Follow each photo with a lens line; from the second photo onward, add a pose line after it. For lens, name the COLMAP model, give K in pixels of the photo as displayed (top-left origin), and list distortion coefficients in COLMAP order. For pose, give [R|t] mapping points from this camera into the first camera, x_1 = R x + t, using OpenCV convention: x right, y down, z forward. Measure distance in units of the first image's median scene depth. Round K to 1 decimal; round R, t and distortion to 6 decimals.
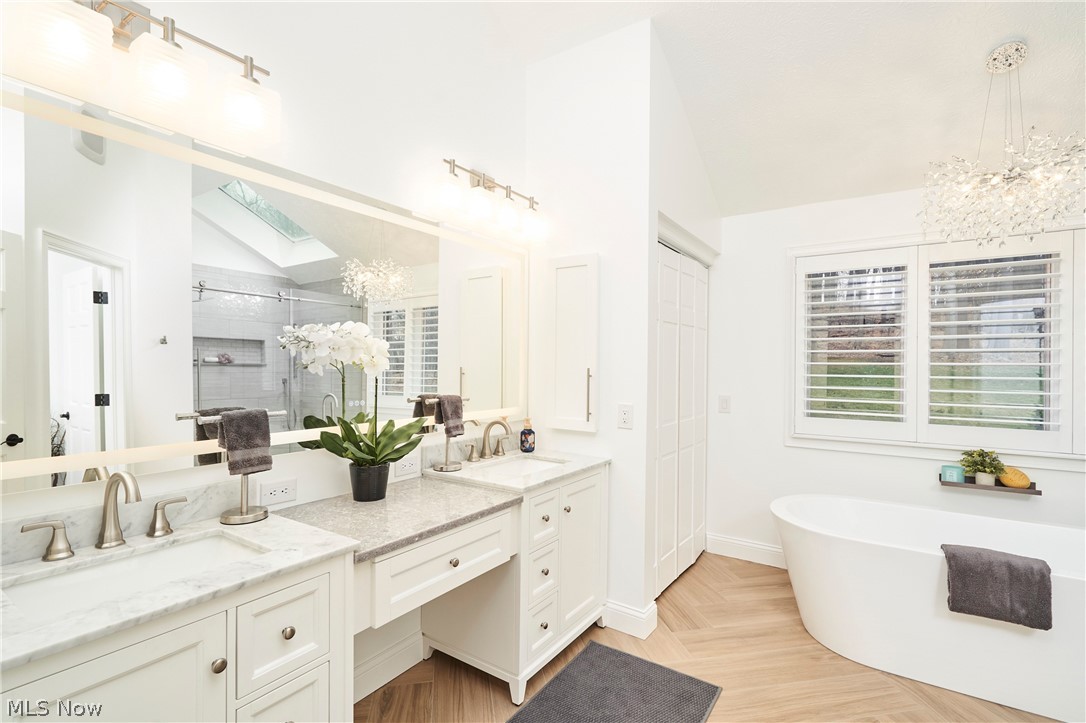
lens RADIAL K [[505.9, 0, 542.2], [0, 505.9, 365.5], [0, 0, 1]] dist [-0.000055, 0.000267]
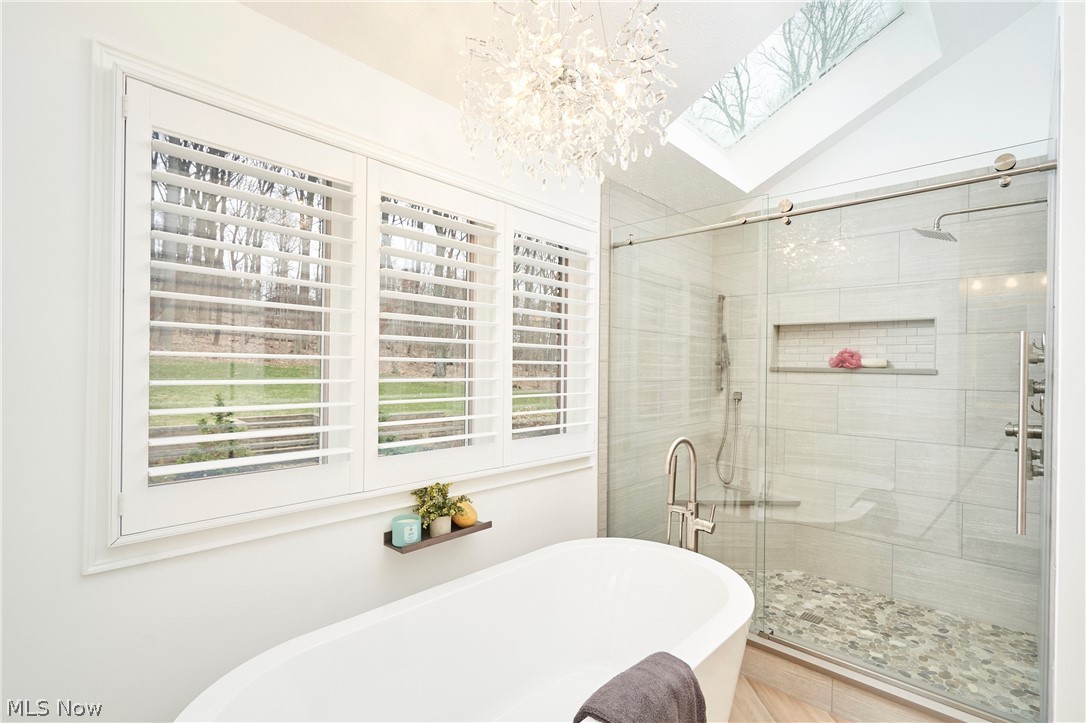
lens RADIAL K [[505.9, 0, 542.3], [0, 505.9, 365.2], [0, 0, 1]] dist [-0.000055, 0.000267]
pose [[0.162654, 0.000775, 0.986683, 0.200779], [-0.009507, 0.999955, 0.000782, 0.001281], [-0.986637, -0.009508, 0.162654, 0.724353]]
